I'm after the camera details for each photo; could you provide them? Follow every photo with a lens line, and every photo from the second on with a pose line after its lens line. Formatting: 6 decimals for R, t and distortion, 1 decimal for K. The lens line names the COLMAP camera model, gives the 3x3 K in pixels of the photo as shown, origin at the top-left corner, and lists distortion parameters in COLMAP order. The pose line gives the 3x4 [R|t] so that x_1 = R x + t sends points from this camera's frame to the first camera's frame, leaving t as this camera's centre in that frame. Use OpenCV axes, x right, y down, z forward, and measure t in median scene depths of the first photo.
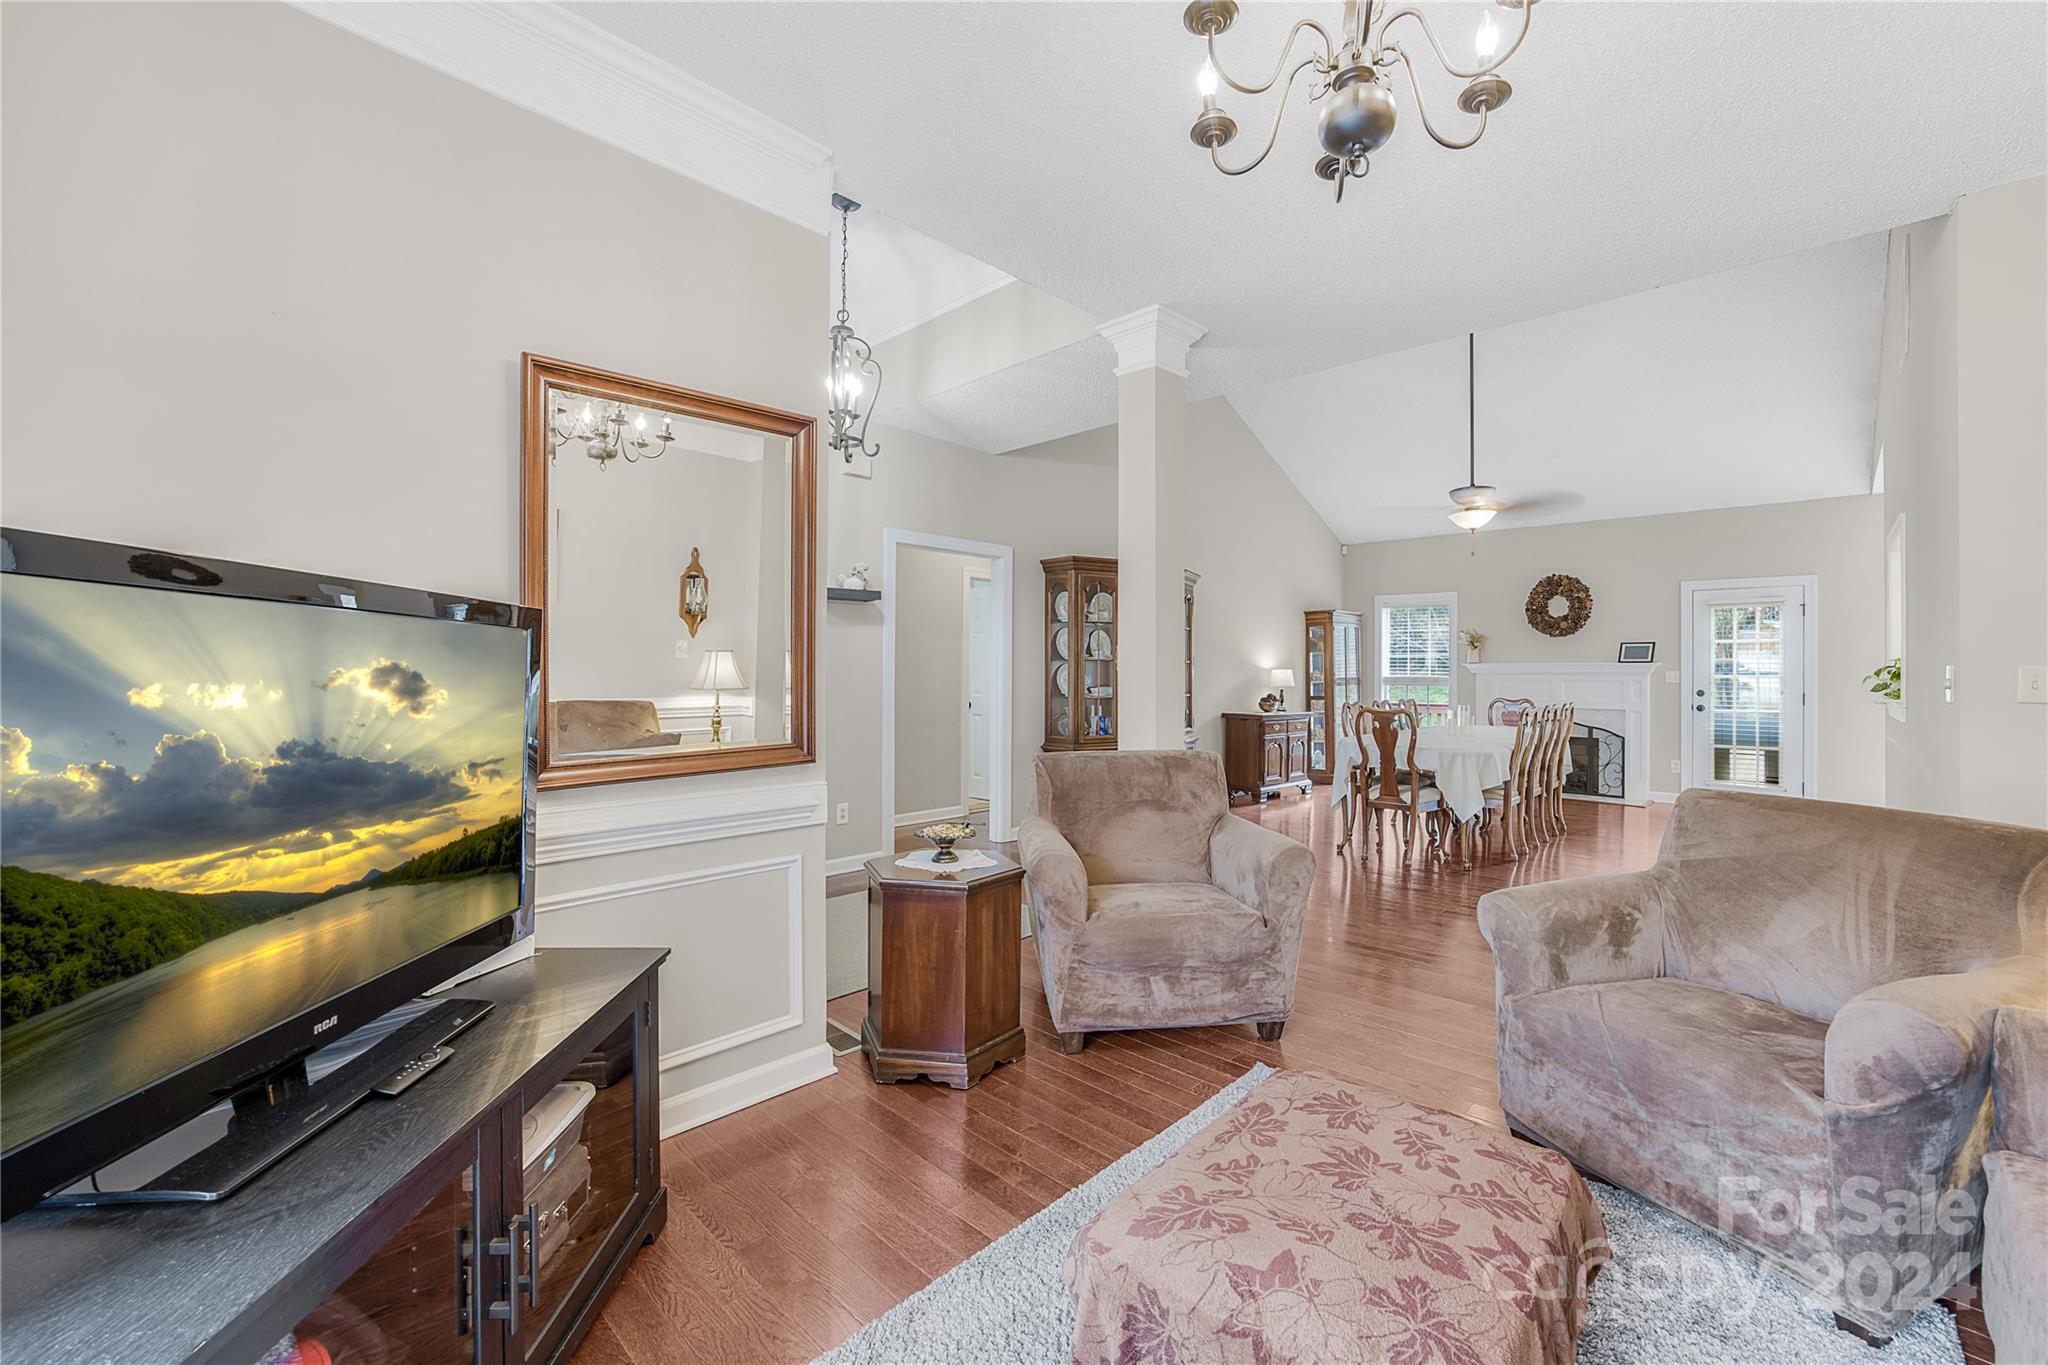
lens RADIAL K [[834.5, 0, 1045.4], [0, 834.5, 674.7], [0, 0, 1]] dist [-0.046195, 0.000054]
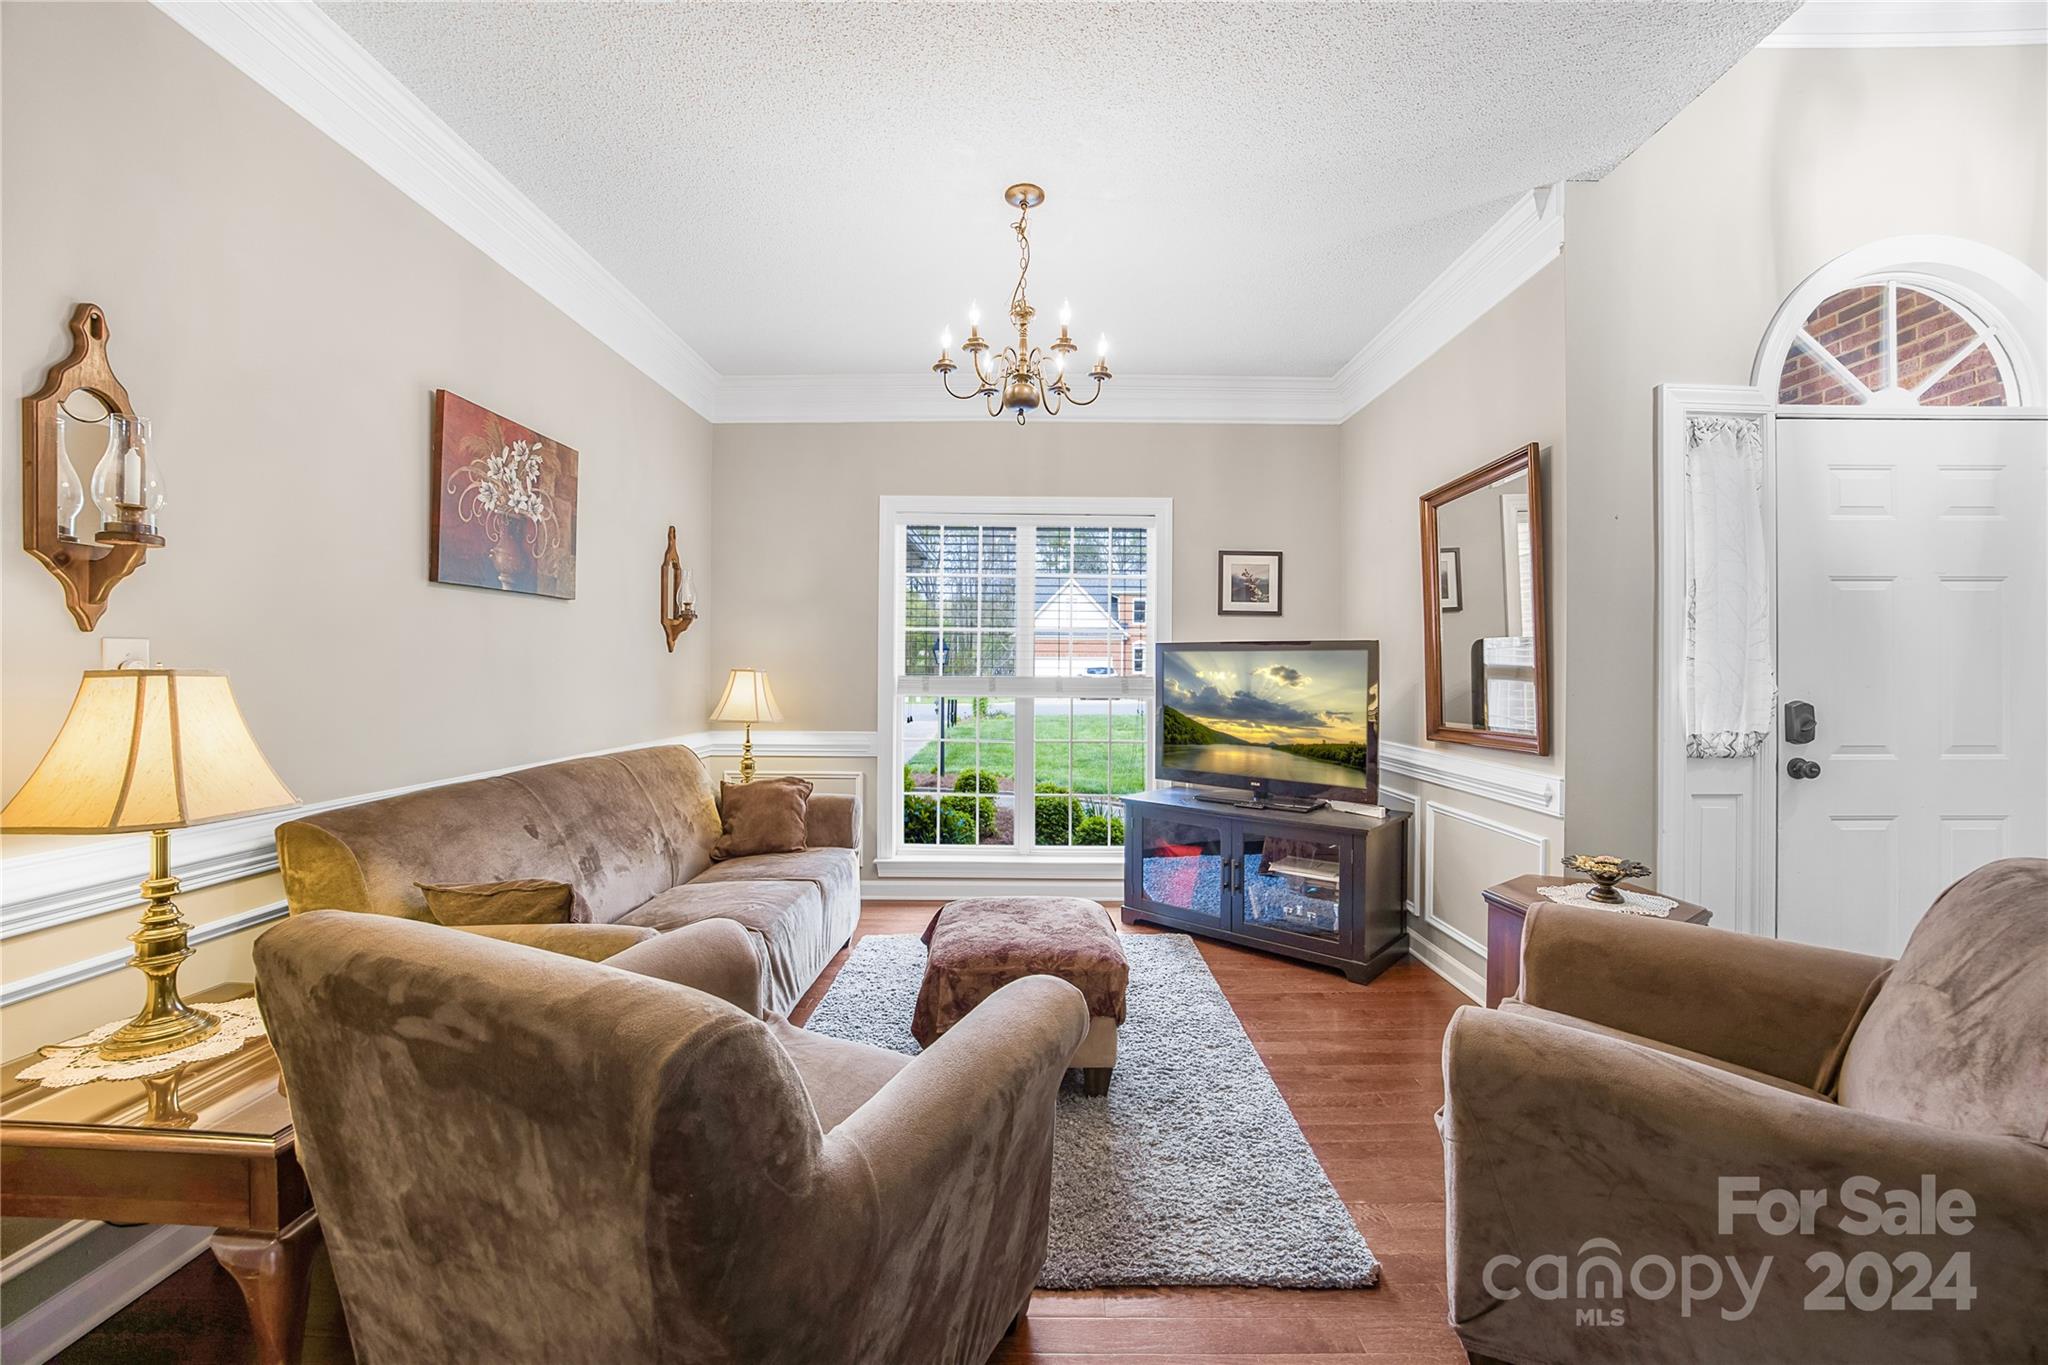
lens RADIAL K [[816.1, 0, 1040.7], [0, 816.1, 666.6], [0, 0, 1]] dist [-0.042493, 0.012738]
pose [[-0.709307, -0.009066, -0.704841, 0.294784], [-0.013296, 0.999911, 0.000519, -0.000713], [0.704774, 0.009740, -0.709365, 0.424256]]
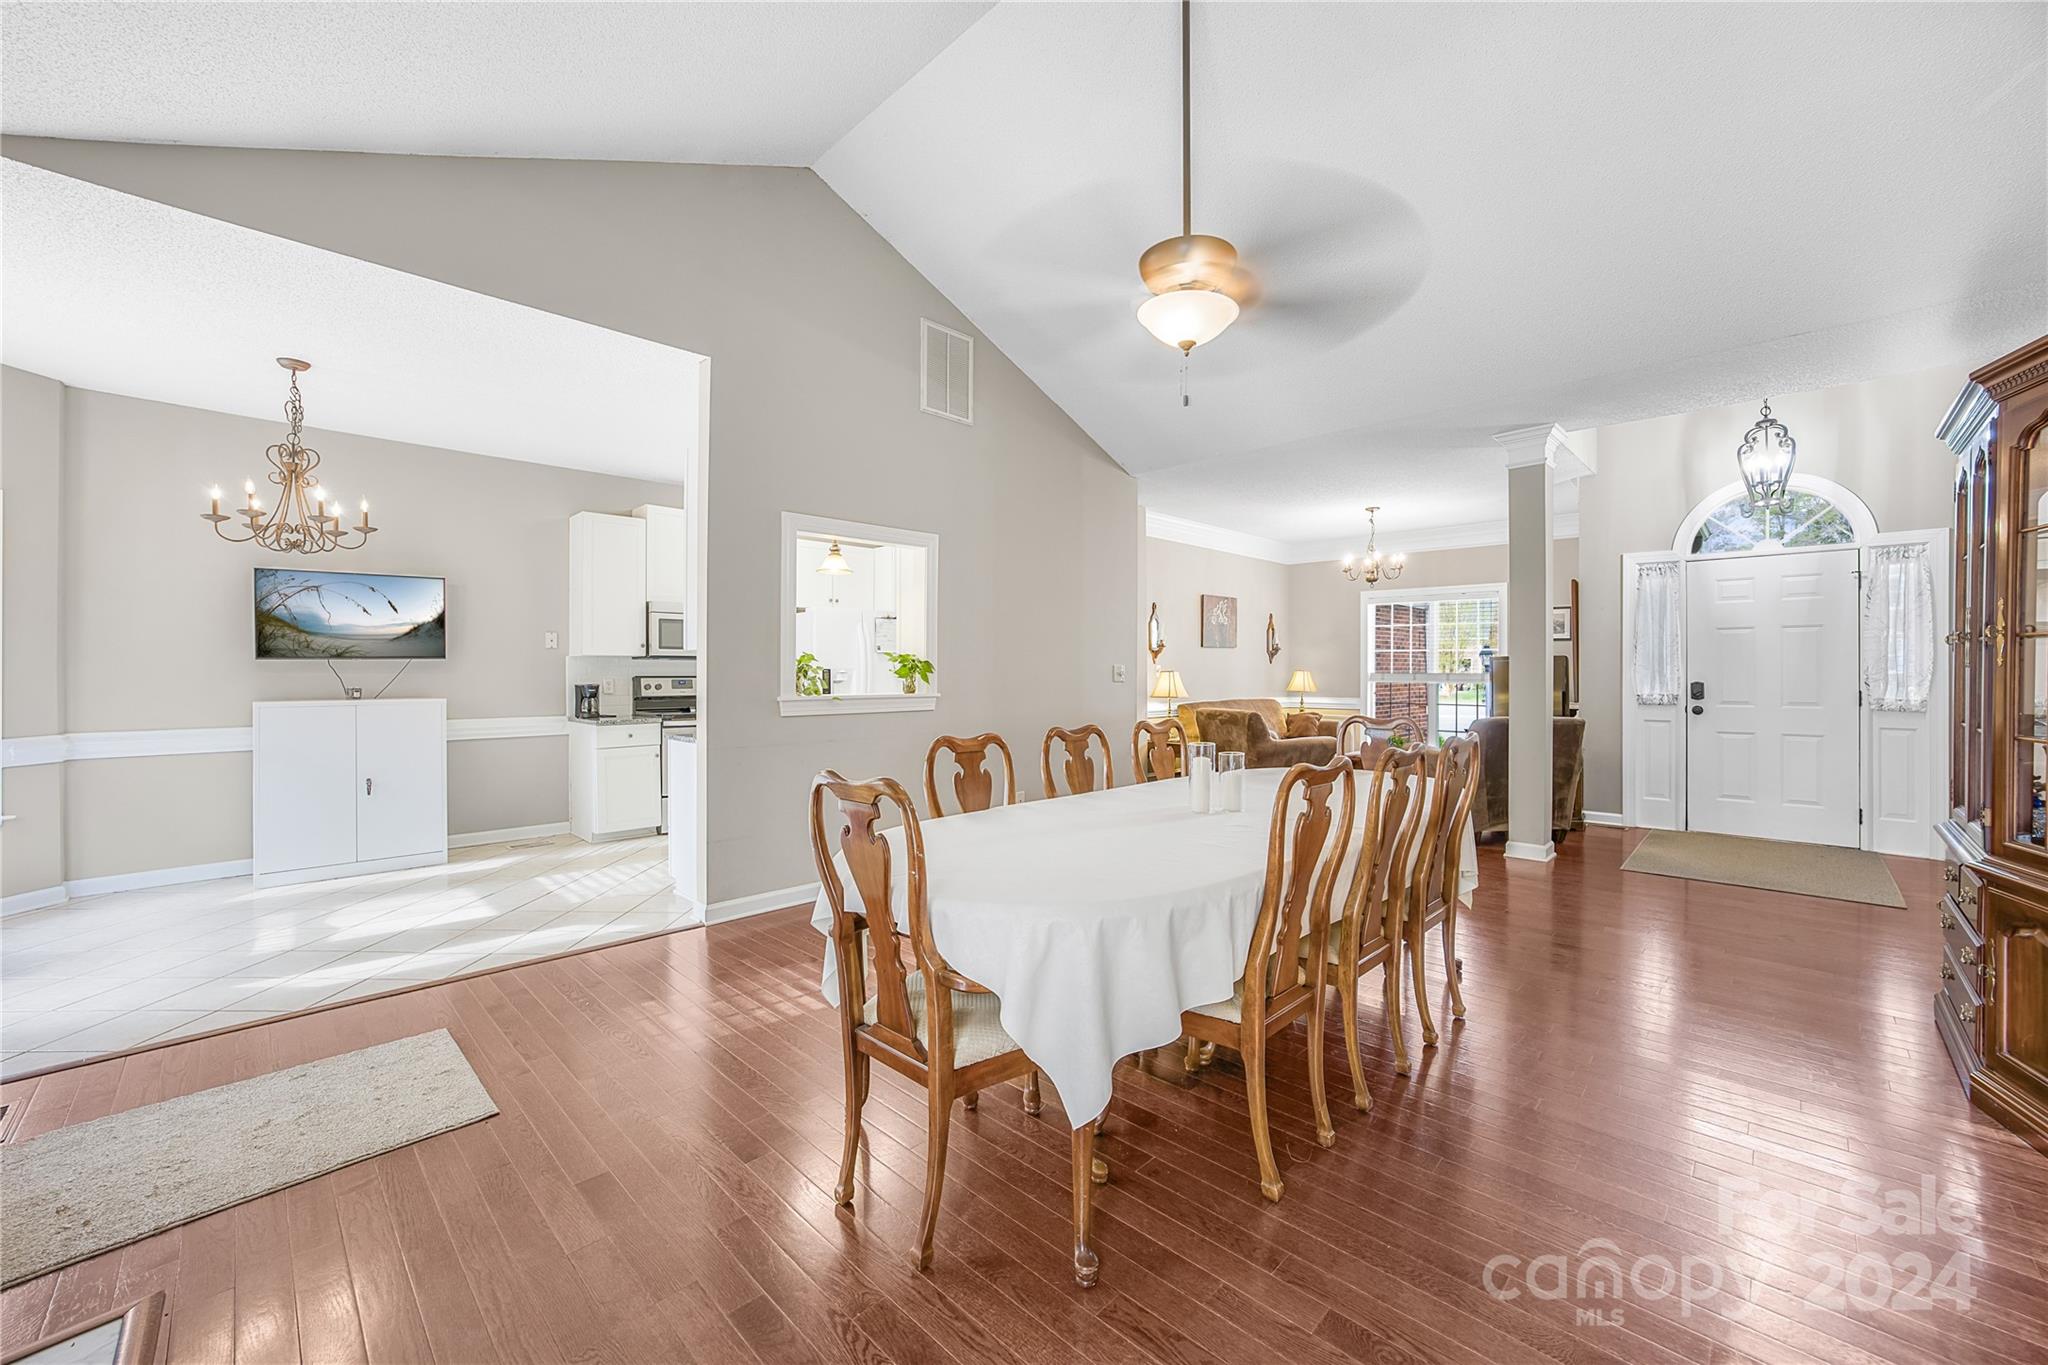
lens RADIAL K [[816.1, 0, 1040.7], [0, 816.1, 666.6], [0, 0, 1]] dist [-0.042493, 0.012738]
pose [[-0.999772, -0.003837, -0.021003, 0.485762], [-0.003909, 0.999987, 0.003360, -0.004239], [0.020990, 0.003441, -0.999774, 1.149414]]
